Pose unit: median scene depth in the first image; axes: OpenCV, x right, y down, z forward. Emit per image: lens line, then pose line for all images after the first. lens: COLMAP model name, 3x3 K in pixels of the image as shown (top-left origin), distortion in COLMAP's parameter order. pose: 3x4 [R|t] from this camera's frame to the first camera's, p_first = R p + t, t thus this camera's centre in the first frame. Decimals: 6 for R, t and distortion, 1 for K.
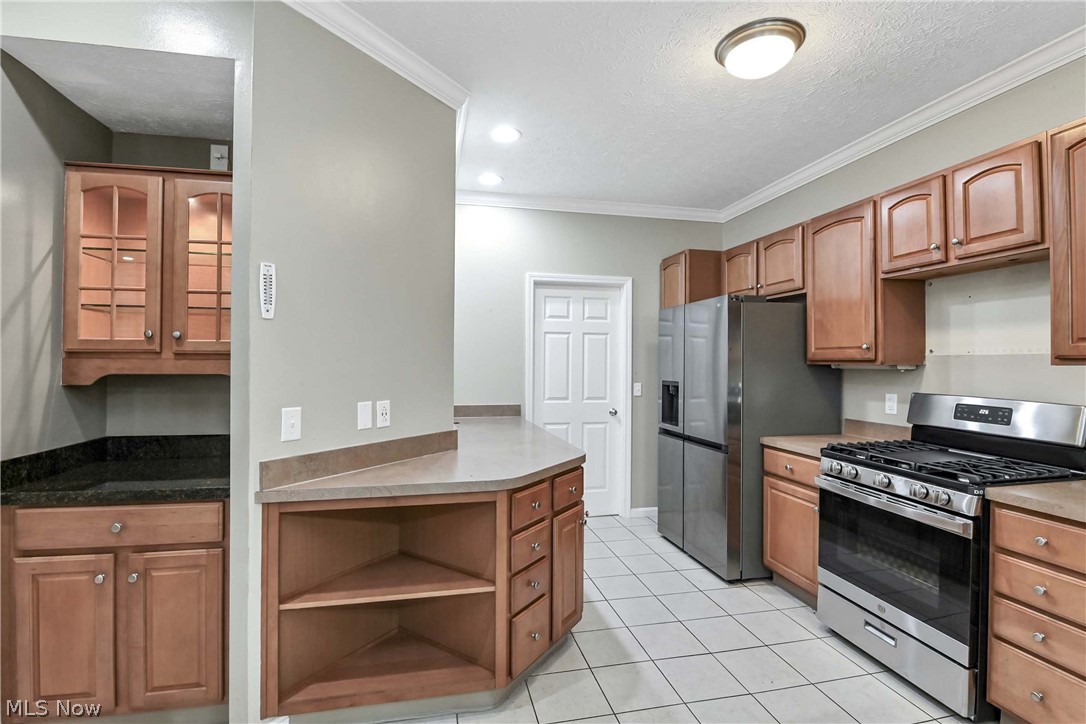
lens RADIAL K [[515.7, 0, 543.0], [0, 515.7, 362.0], [0, 0, 1]] dist [-0.018429, -0.000279]
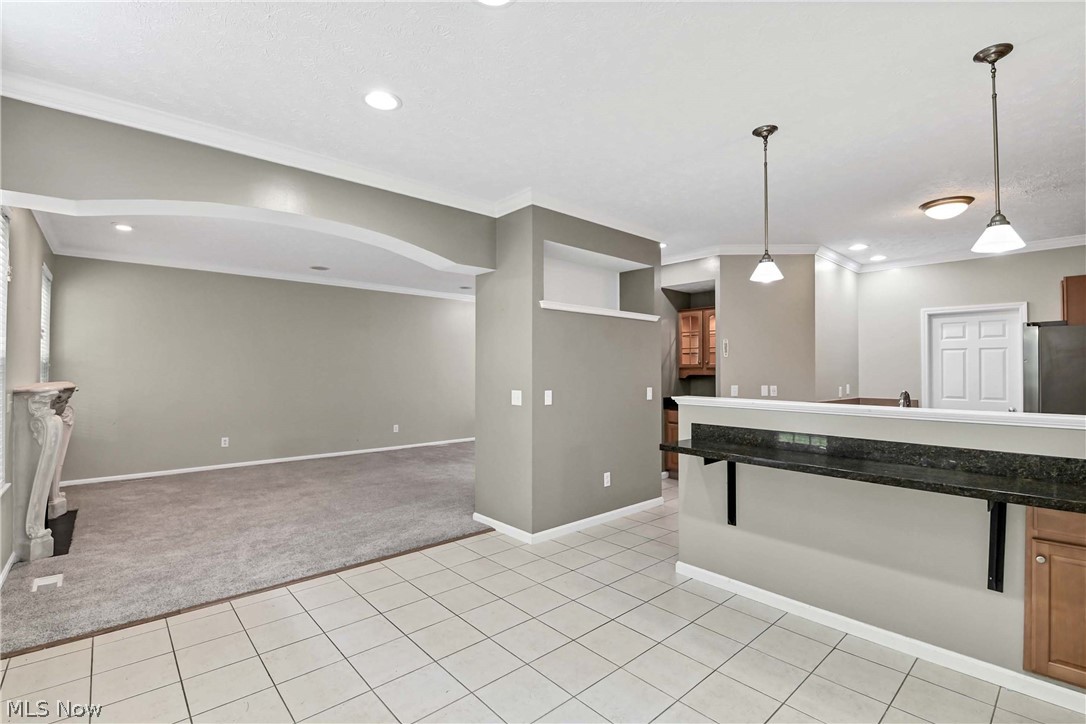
lens RADIAL K [[498.7, 0, 549.9], [0, 498.7, 358.2], [0, 0, 1]] dist [-0.011631, -0.000591]
pose [[0.501445, -0.026743, -0.864776, 1.035592], [0.001350, 0.999545, -0.030127, 0.008823], [0.865188, 0.013939, 0.501253, -0.971748]]
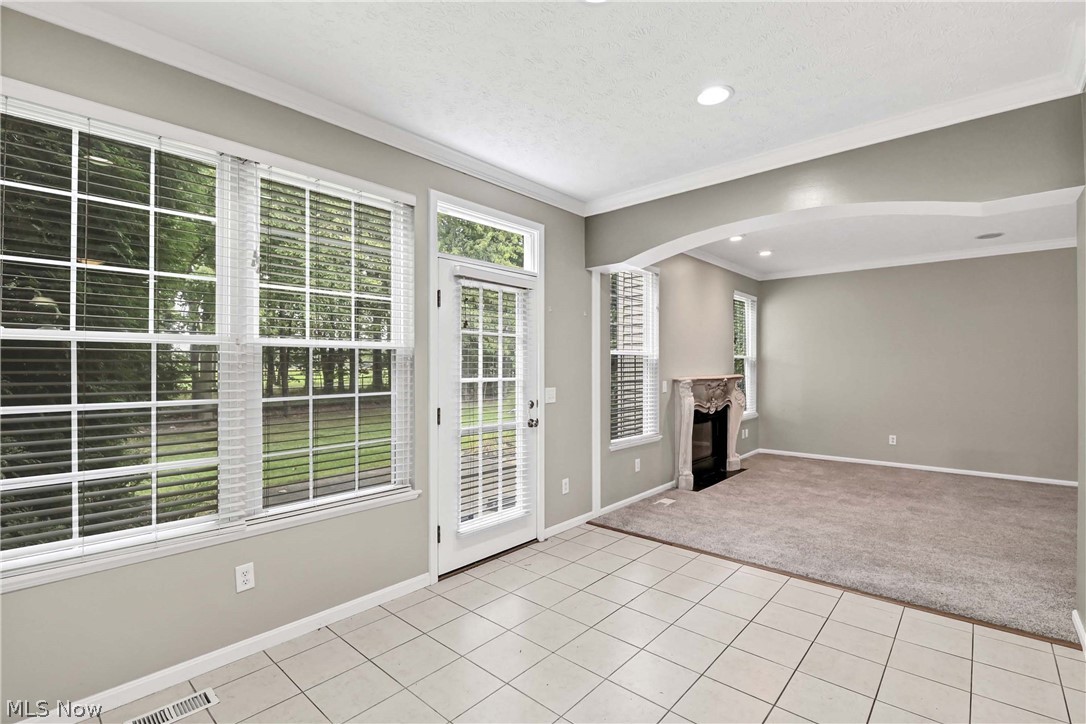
lens RADIAL K [[494.7, 0, 543.0], [0, 494.7, 362.0], [0, 0, 1]] dist [0.000290, -0.000041]
pose [[-0.809580, -0.009264, -0.586937, 0.877778], [-0.003999, 0.999939, -0.010266, 0.003900], [0.586996, -0.005964, -0.809568, -0.224608]]
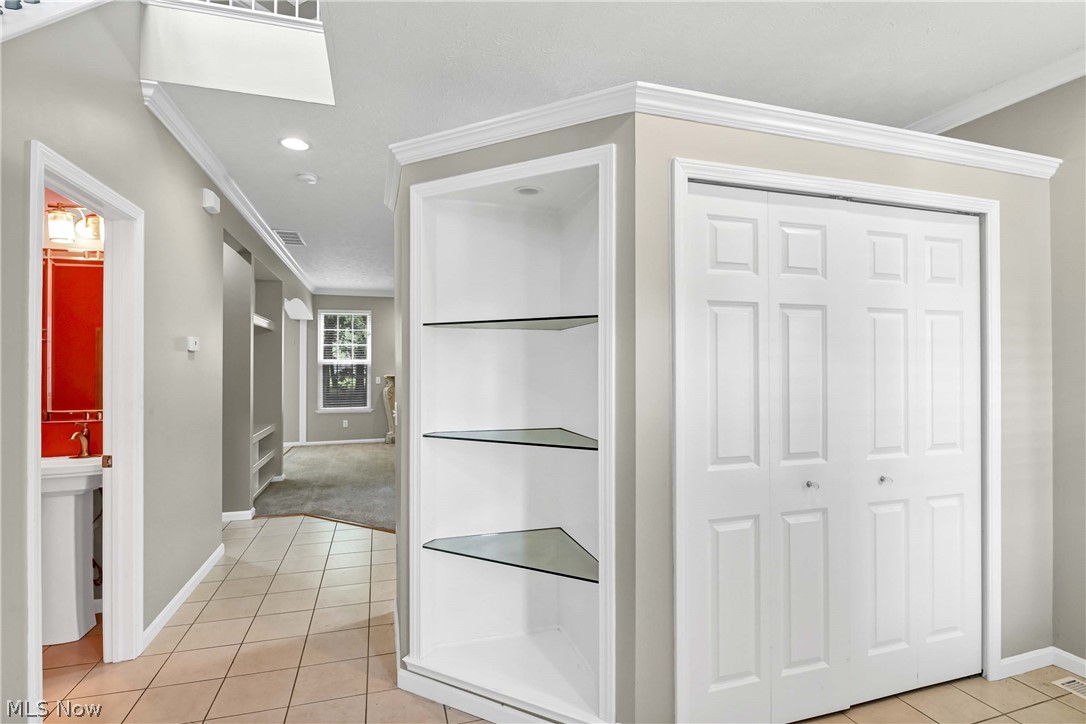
lens RADIAL K [[537.7, 0, 537.6], [0, 537.7, 362.1], [0, 0, 1]] dist [0.017607, -0.019415]
pose [[-0.996411, -0.007799, -0.084291, -1.367234], [-0.006695, 0.999888, -0.013370, -0.003103], [0.084386, -0.012758, -0.996351, 2.084306]]
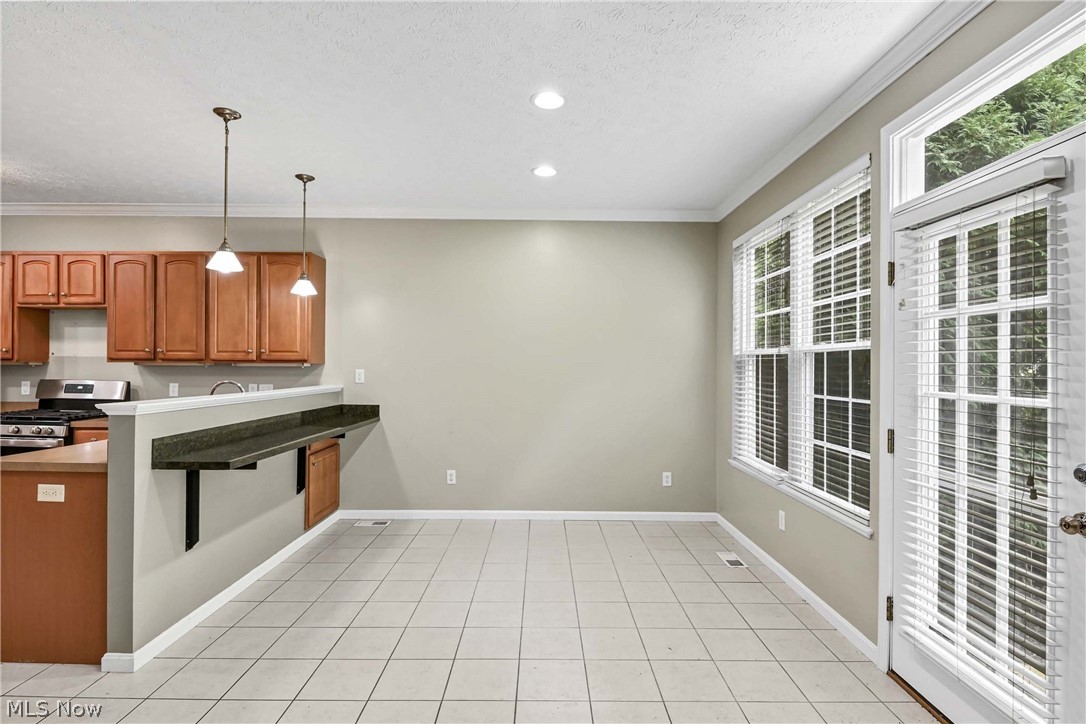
lens RADIAL K [[519.7, 0, 550.6], [0, 519.7, 361.6], [0, 0, 1]] dist [0.016160, -0.022173]
pose [[0.211603, 0.001792, 0.977354, -0.527340], [-0.007106, 0.999975, -0.000295, -0.006816], [-0.977330, -0.006883, 0.211610, -0.919800]]
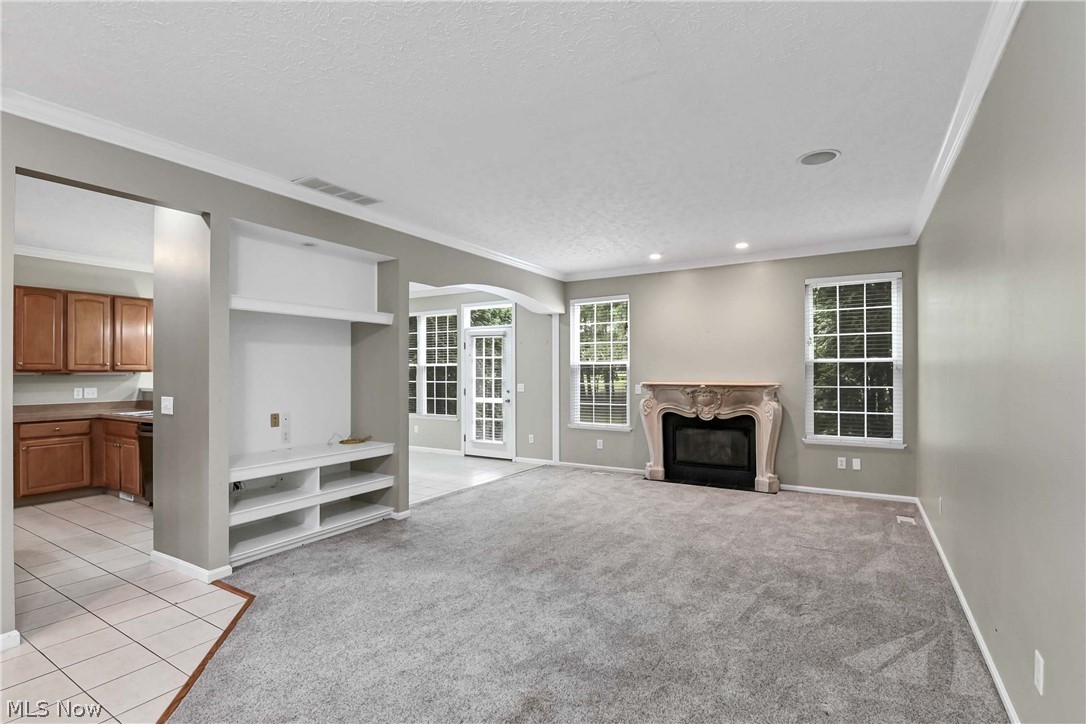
lens RADIAL K [[518.0, 0, 531.1], [0, 518.0, 367.2], [0, 0, 1]] dist [0.005303, 0.000194]
pose [[-0.707187, 0.000797, 0.707027, -2.002191], [-0.002617, 0.999990, -0.003745, -0.016458], [-0.707022, -0.004499, -0.707177, 0.586037]]
